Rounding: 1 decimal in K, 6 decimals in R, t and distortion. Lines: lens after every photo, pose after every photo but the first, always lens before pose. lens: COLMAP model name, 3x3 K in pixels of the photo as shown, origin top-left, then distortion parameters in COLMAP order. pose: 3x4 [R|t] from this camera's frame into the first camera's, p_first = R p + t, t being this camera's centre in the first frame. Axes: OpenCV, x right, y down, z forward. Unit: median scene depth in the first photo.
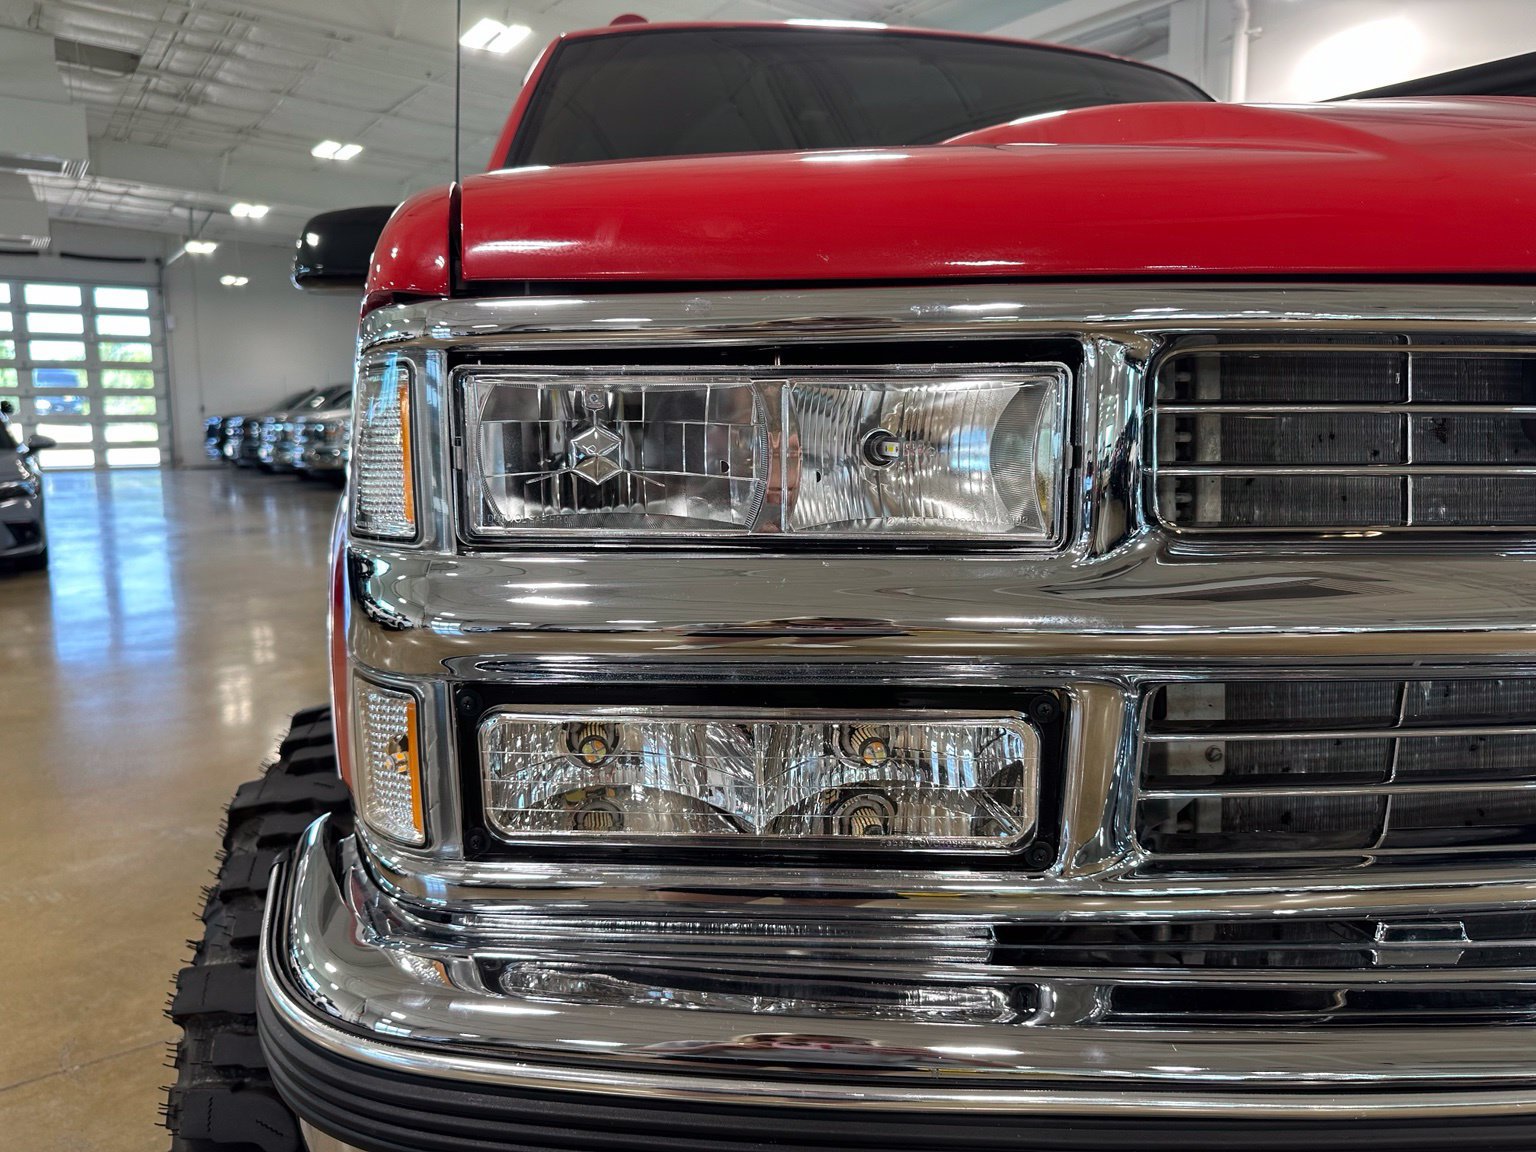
lens RADIAL K [[1078.8, 0, 772.8], [0, 1078.8, 573.5], [0, 0, 1]] dist [-0.000312, -0.005255]
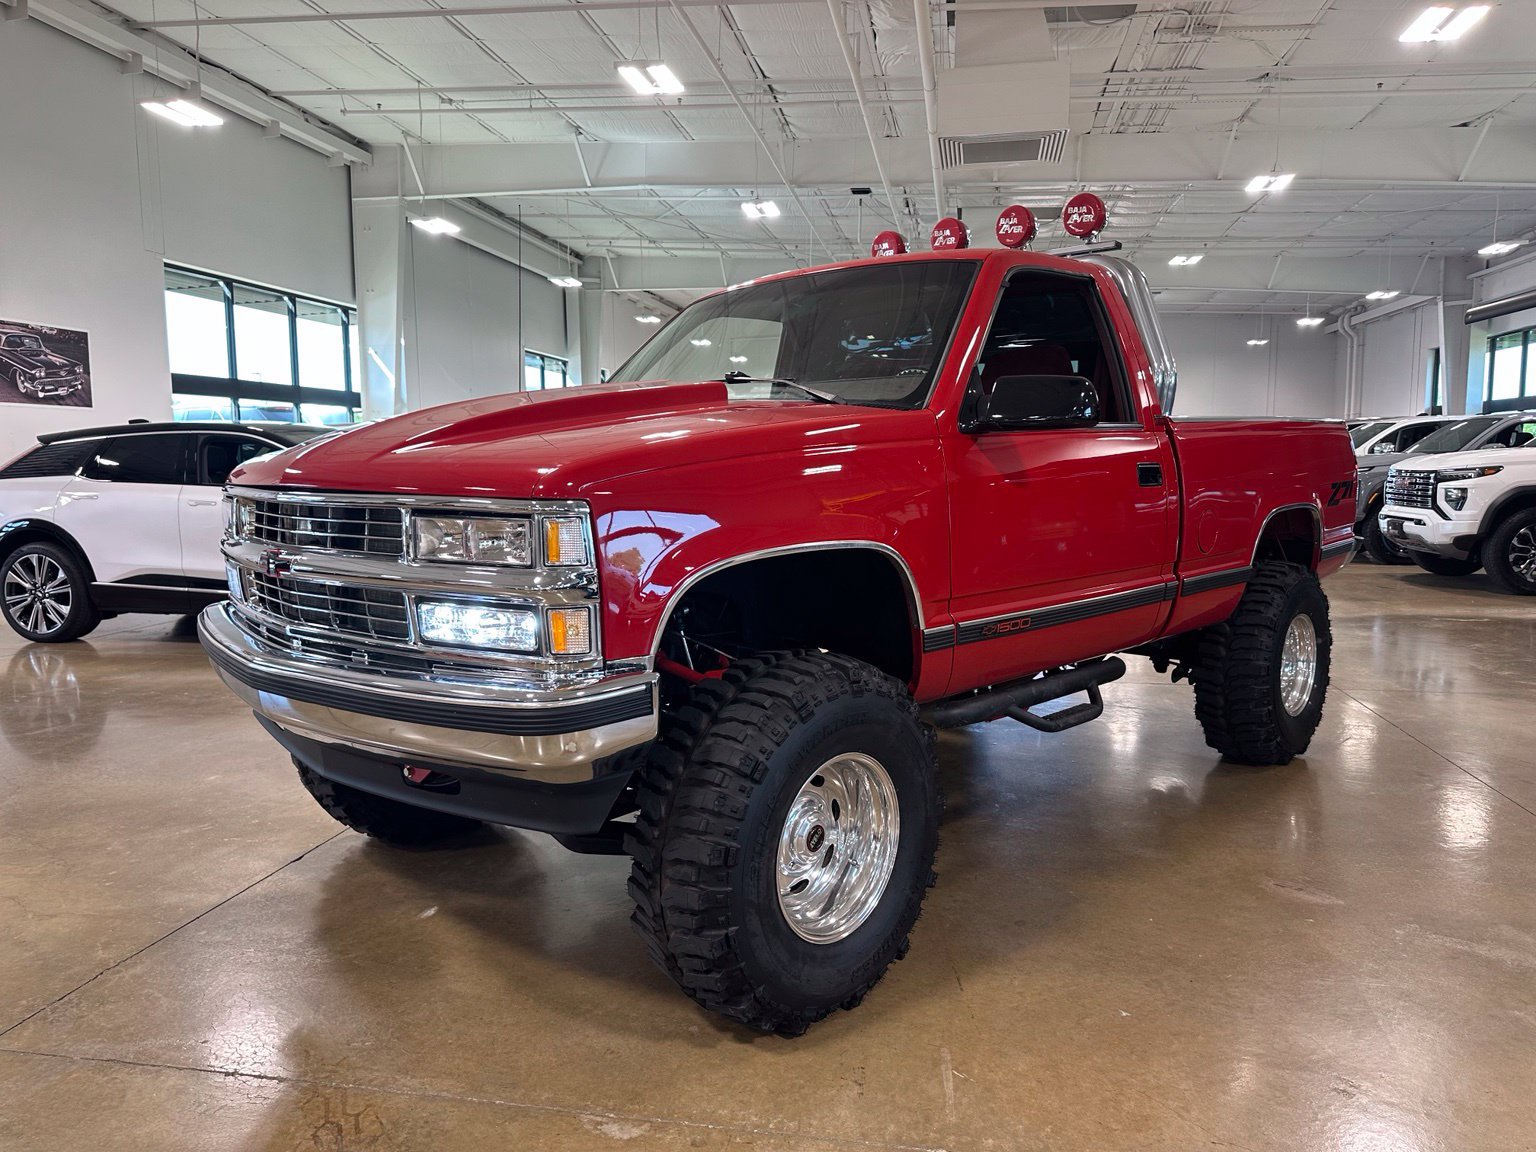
lens RADIAL K [[1078.8, 0, 772.8], [0, 1078.8, 573.5], [0, 0, 1]] dist [-0.000312, -0.005255]
pose [[0.687060, 0.075734, -0.722643, 0.131602], [-0.098630, 0.995069, 0.010511, 0.012569], [0.719876, 0.064053, 0.691141, -0.139990]]
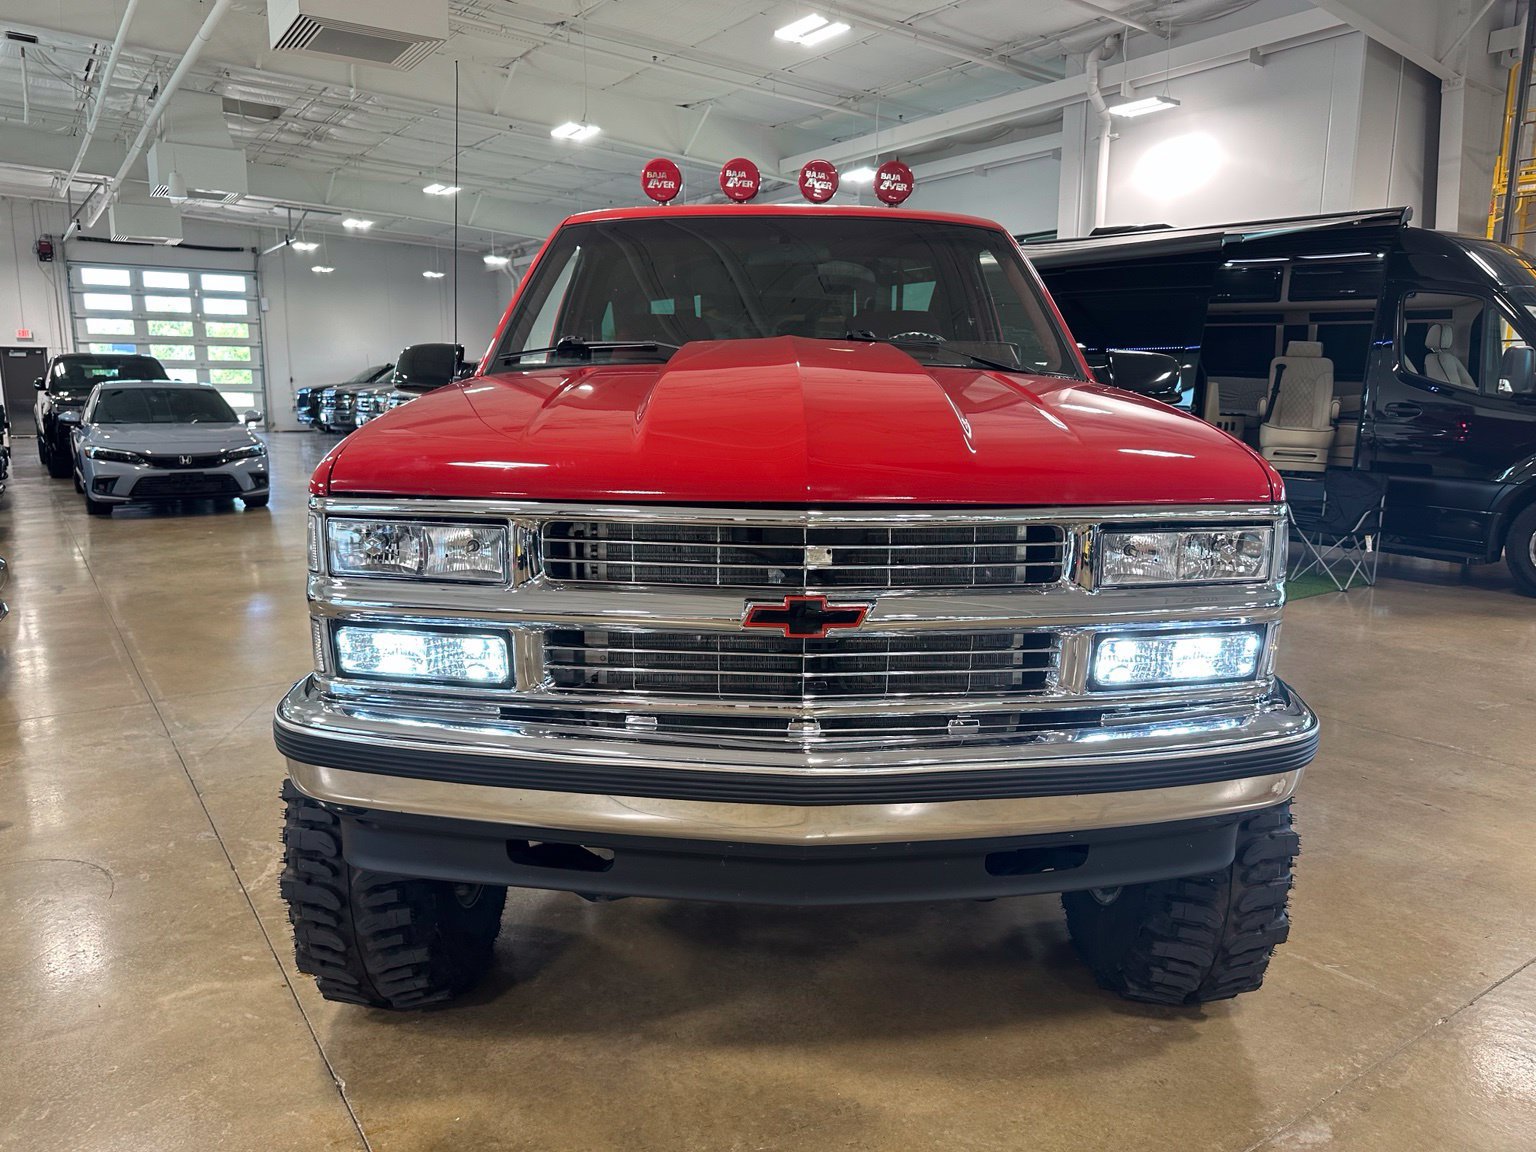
lens RADIAL K [[1078.8, 0, 772.8], [0, 1078.8, 573.5], [0, 0, 1]] dist [-0.000312, -0.005255]
pose [[0.999636, 0.014712, -0.022595, 0.016343], [-0.013994, 0.999402, 0.031627, 0.012369], [0.023046, -0.031300, 0.999244, -0.173091]]
